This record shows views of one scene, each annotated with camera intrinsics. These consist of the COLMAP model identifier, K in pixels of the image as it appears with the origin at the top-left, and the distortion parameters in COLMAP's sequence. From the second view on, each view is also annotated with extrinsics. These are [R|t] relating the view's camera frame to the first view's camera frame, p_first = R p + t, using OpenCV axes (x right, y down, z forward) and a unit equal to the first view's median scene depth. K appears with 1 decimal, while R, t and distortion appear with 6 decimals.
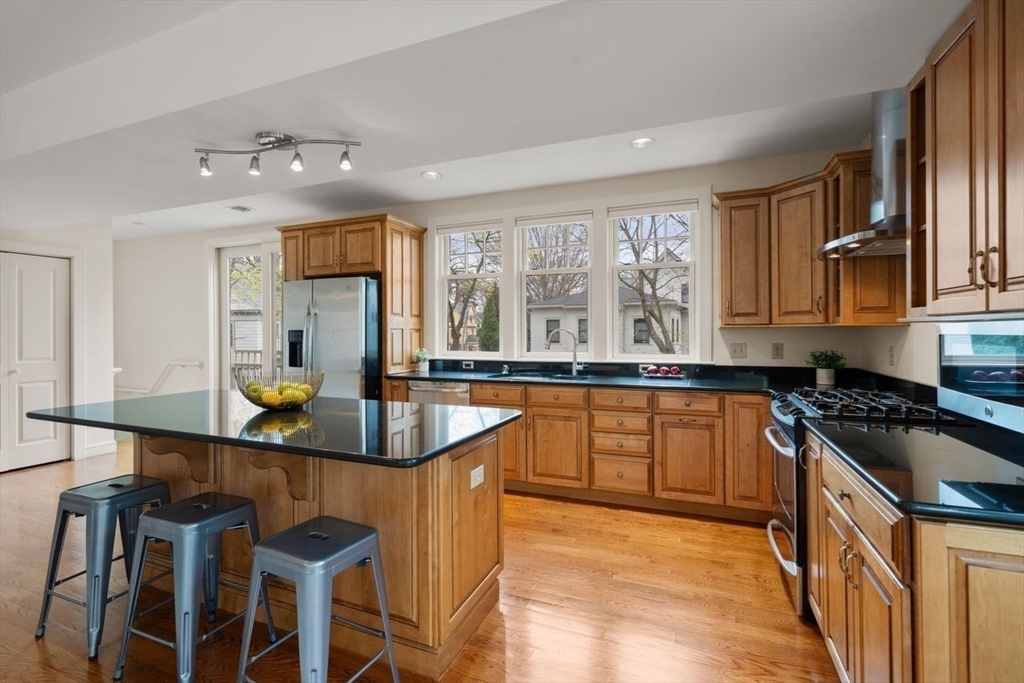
lens RADIAL K [[467.0, 0, 510.6], [0, 467.0, 330.6], [0, 0, 1]] dist [-0.000552, -0.000026]
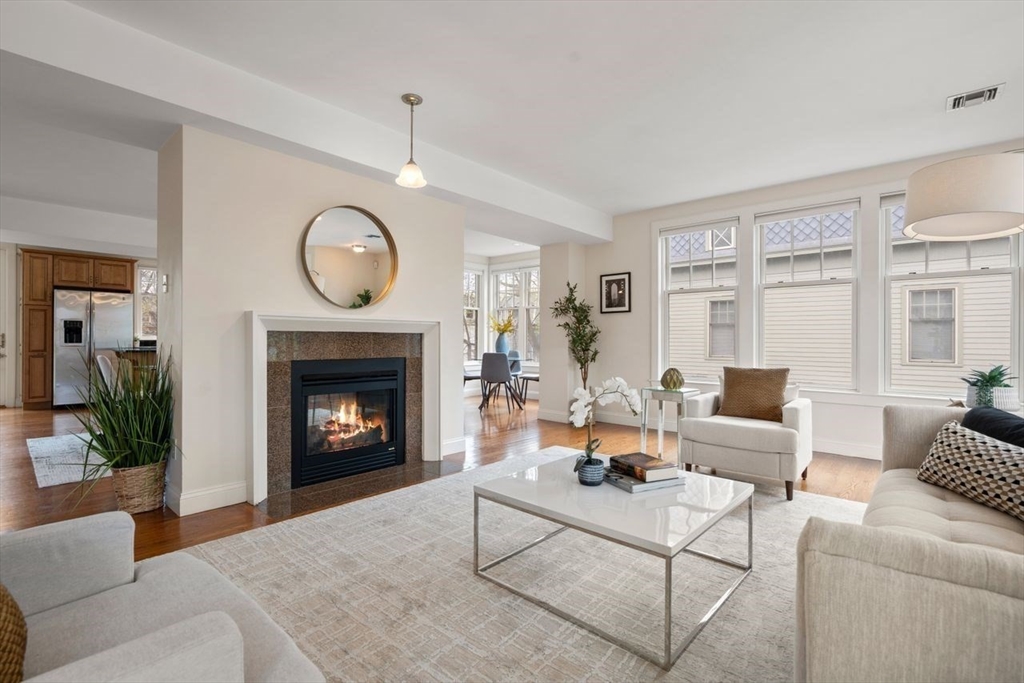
lens RADIAL K [[475.1, 0, 486.7], [0, 475.1, 336.0], [0, 0, 1]] dist [0.024728, 0.000037]
pose [[0.370954, 0.007624, 0.928620, -1.585194], [-0.006294, 0.999964, -0.005695, 0.057162], [-0.928630, -0.003732, 0.370989, -1.043852]]
